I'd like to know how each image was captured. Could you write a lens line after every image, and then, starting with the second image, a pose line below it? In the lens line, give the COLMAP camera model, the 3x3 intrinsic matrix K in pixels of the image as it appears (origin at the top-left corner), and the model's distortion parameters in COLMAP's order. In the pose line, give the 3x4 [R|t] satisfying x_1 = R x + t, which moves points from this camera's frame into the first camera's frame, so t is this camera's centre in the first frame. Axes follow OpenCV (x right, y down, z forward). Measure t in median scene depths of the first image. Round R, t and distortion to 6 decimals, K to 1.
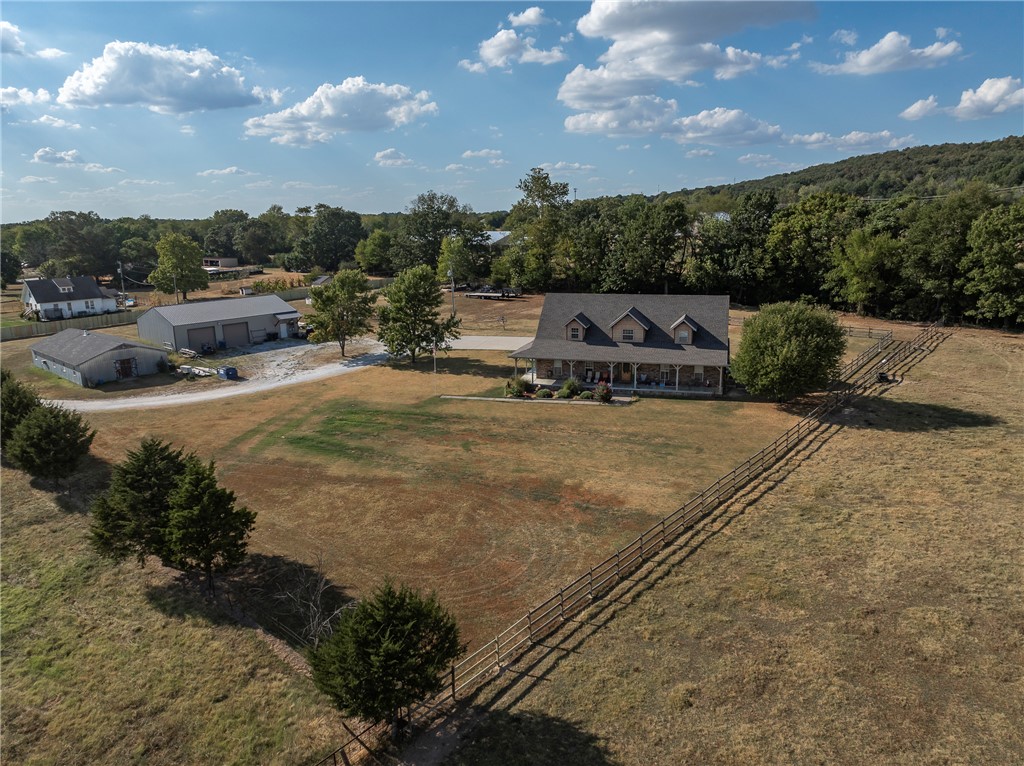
lens RADIAL K [[718.4, 0, 512.0], [0, 718.4, 383.0], [0, 0, 1]] dist [-0.033915, 0.019872]
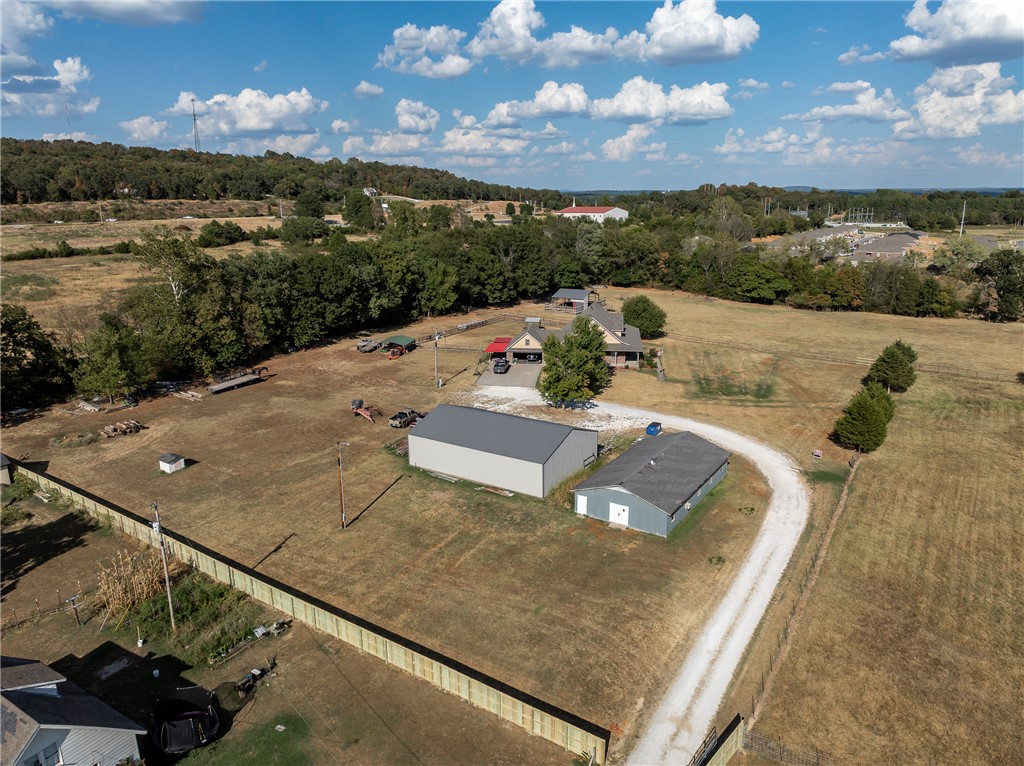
lens RADIAL K [[718.4, 0, 512.0], [0, 718.4, 383.0], [0, 0, 1]] dist [-0.033915, 0.019872]
pose [[-0.136657, -0.255110, 0.957206, -1.867529], [0.239557, 0.929082, 0.281815, -0.601534], [-0.961217, 0.267817, -0.065852, 1.611638]]
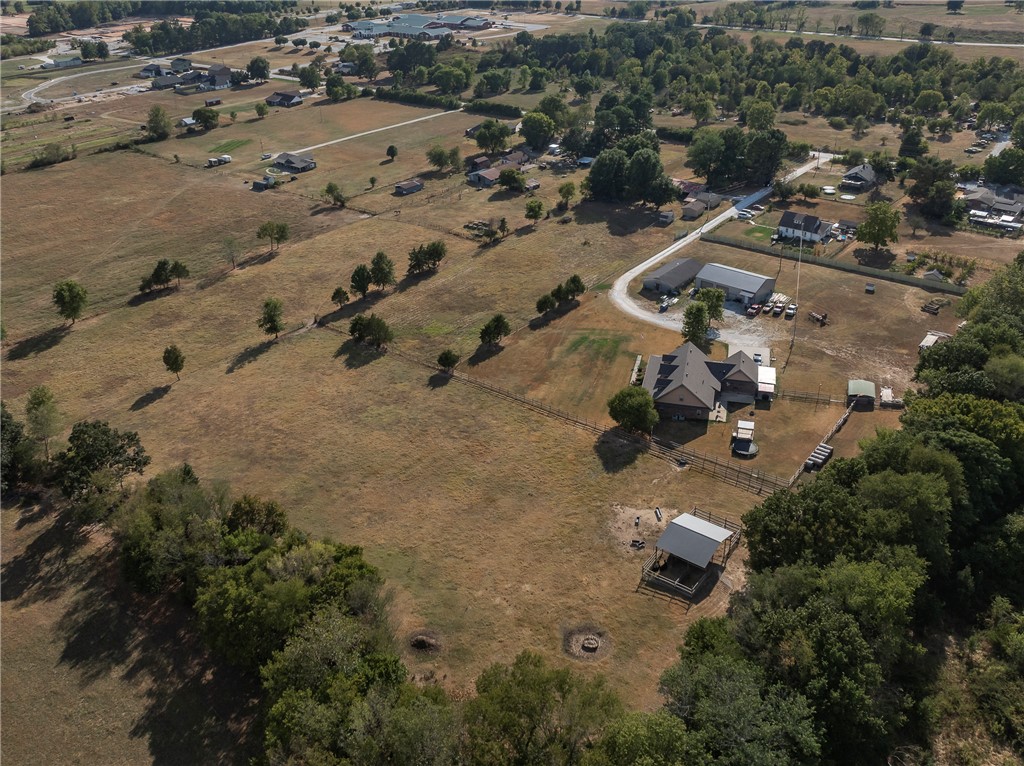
lens RADIAL K [[850.5, 0, 512.0], [0, 850.5, 383.0], [0, 0, 1]] dist [-0.008367, -0.006052]
pose [[0.010675, 0.493228, -0.869835, 2.733867], [-0.218960, 0.849926, 0.479252, -1.324306], [0.975675, 0.185343, 0.117071, 0.281475]]
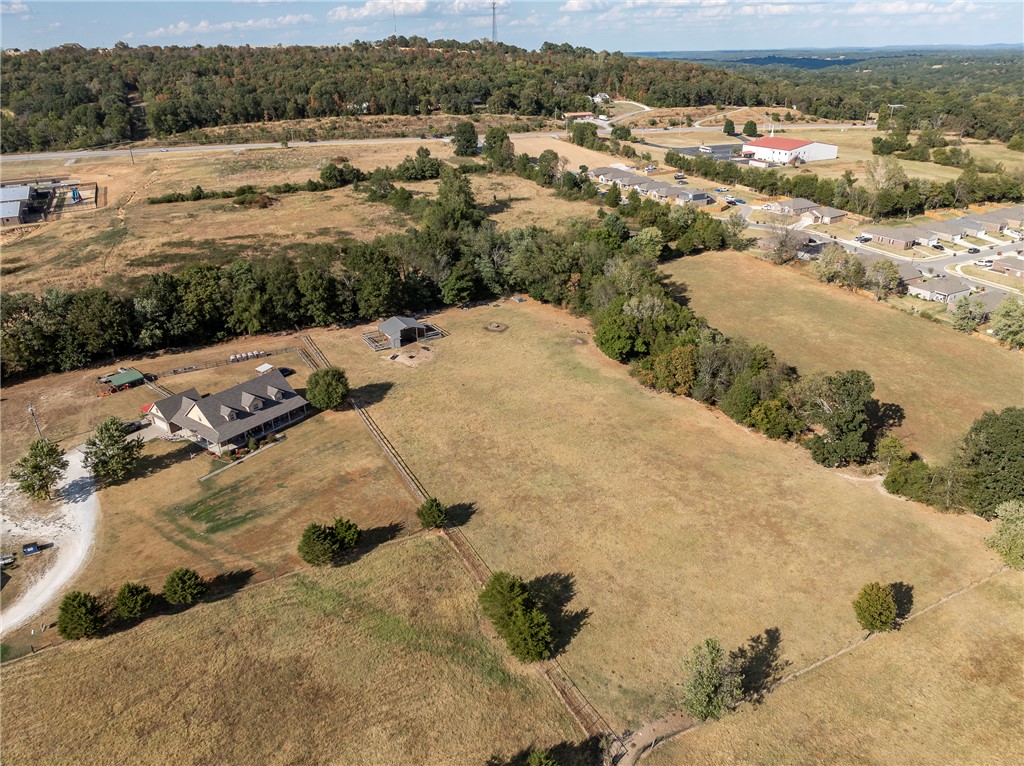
lens RADIAL K [[718.4, 0, 512.0], [0, 718.4, 383.0], [0, 0, 1]] dist [-0.033915, 0.019872]
pose [[0.368206, -0.398389, 0.840066, -1.380787], [0.235361, 0.914054, 0.330317, -0.695692], [-0.899461, 0.076094, 0.430326, -0.590232]]
